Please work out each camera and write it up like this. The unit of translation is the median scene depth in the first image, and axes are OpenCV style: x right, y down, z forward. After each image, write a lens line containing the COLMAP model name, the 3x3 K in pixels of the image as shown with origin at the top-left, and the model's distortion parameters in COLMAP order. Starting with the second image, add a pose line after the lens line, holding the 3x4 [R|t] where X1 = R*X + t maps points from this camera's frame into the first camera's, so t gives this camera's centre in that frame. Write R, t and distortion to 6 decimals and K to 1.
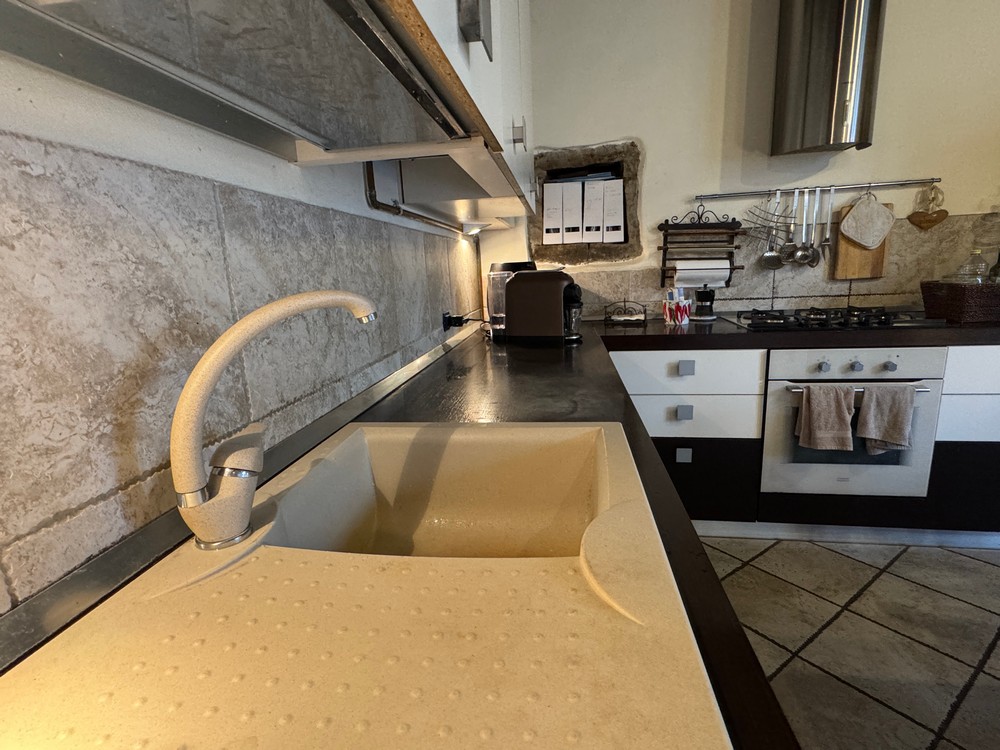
lens RADIAL K [[509.6, 0, 496.6], [0, 509.6, 375.6], [0, 0, 1]] dist [-0.003935, 0.002364]
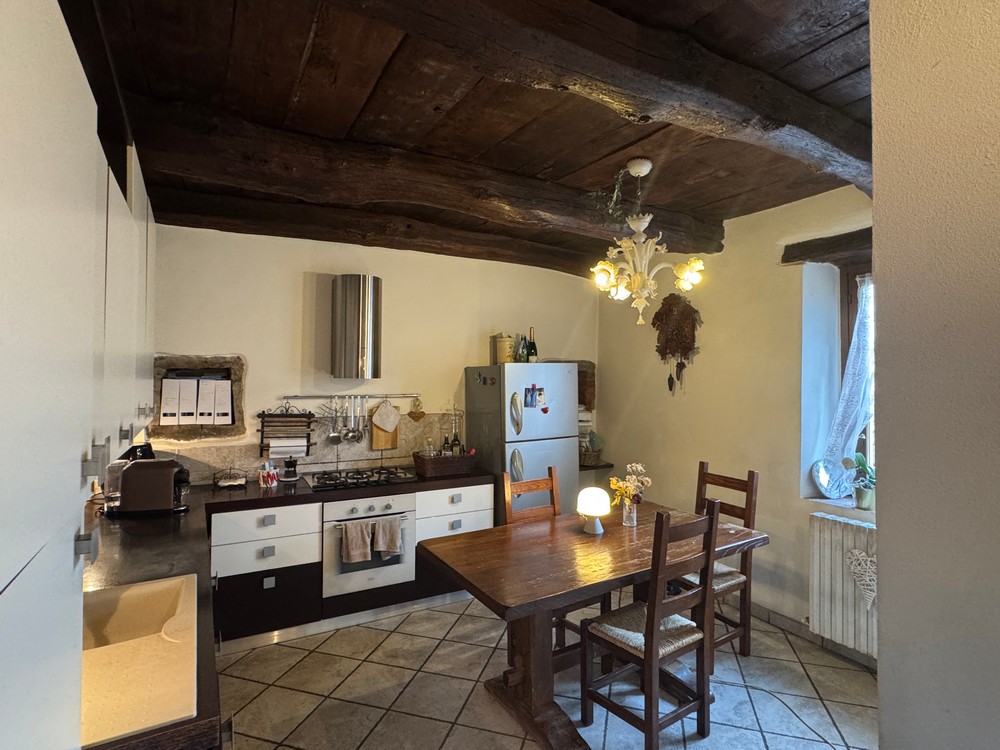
lens RADIAL K [[509.6, 0, 503.0], [0, 509.6, 368.9], [0, 0, 1]] dist [-0.003935, 0.002364]
pose [[0.779817, 0.059708, 0.623154, -0.044589], [0.090853, 0.974107, -0.207028, -0.067624], [-0.619380, 0.218059, 0.754201, -0.569987]]
